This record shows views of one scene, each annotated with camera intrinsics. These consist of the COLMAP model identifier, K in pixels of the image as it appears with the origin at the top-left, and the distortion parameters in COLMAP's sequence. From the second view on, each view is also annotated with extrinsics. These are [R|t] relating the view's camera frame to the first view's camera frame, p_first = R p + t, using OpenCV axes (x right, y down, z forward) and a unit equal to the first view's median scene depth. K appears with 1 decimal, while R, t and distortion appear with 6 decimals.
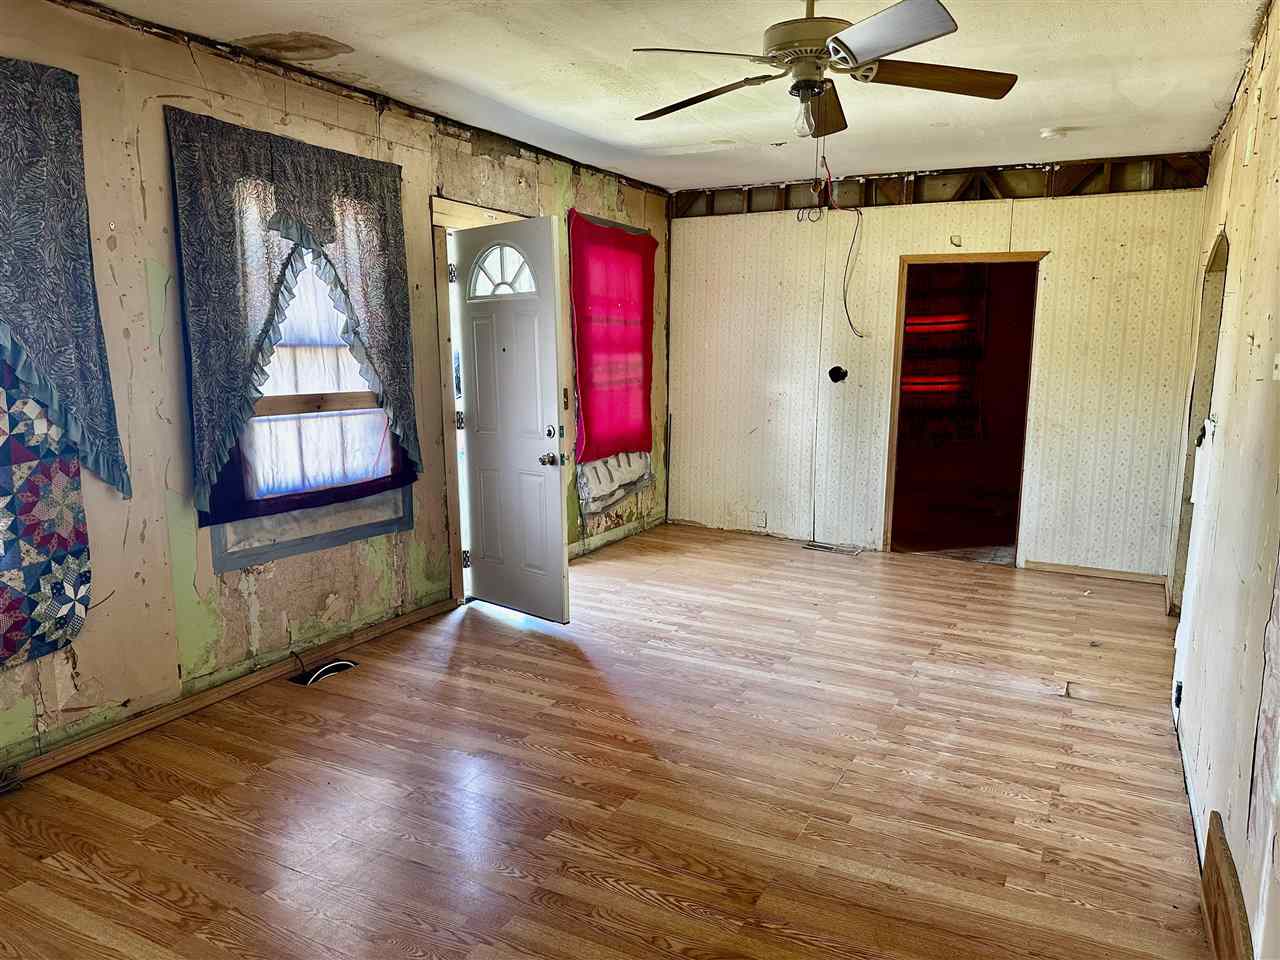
lens RADIAL K [[891.7, 0, 639.1], [0, 891.7, 483.7], [0, 0, 1]] dist [0.053725, -0.001041]
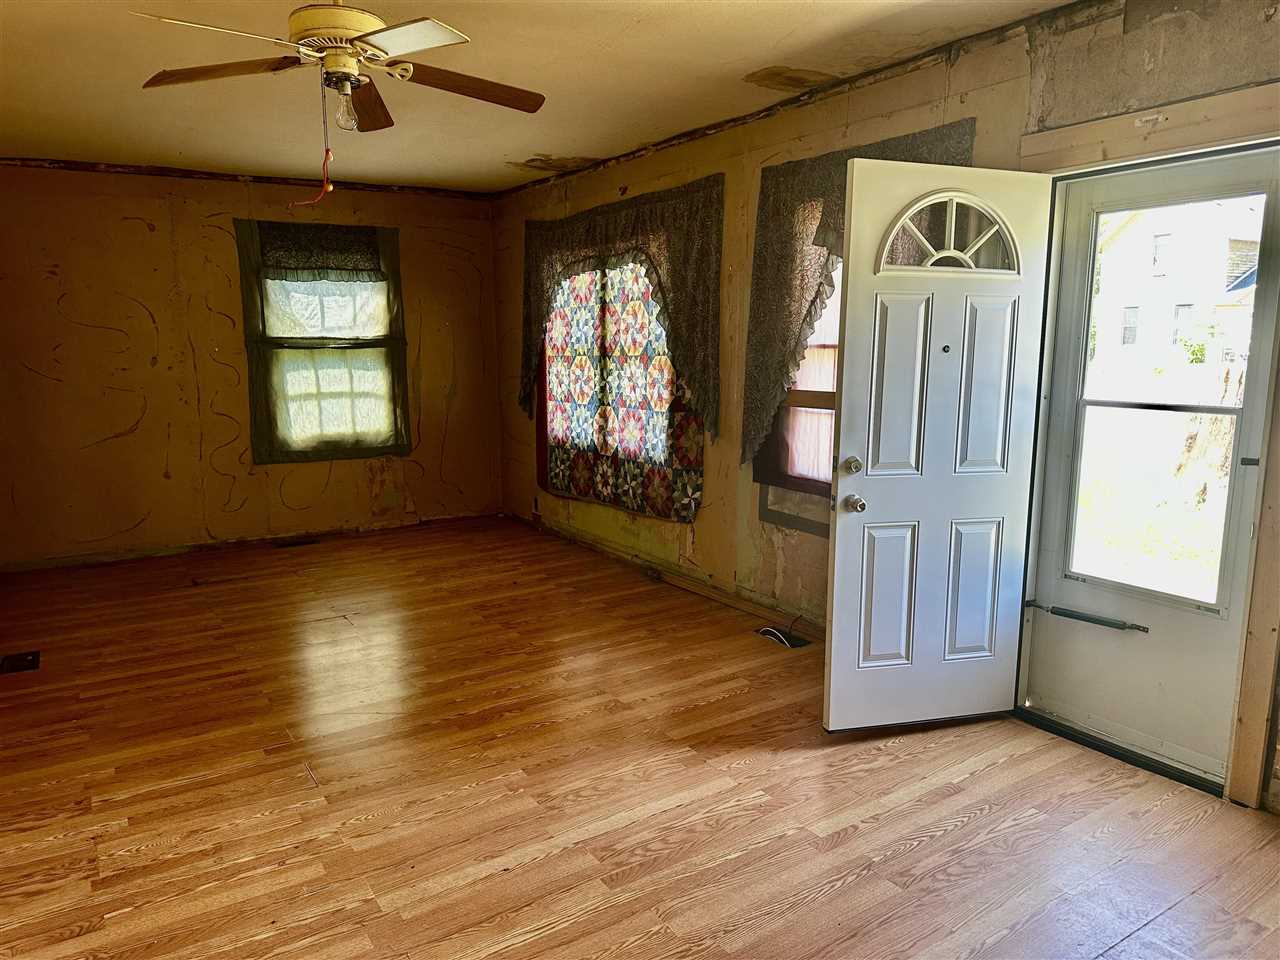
lens RADIAL K [[891.7, 0, 638.6], [0, 891.7, 484.5], [0, 0, 1]] dist [0.053725, -0.001041]
pose [[-0.481288, 0.146882, -0.864169, 0.848491], [-0.126607, 0.963875, 0.234341, -0.269592], [0.867371, 0.222196, -0.445305, 1.636750]]
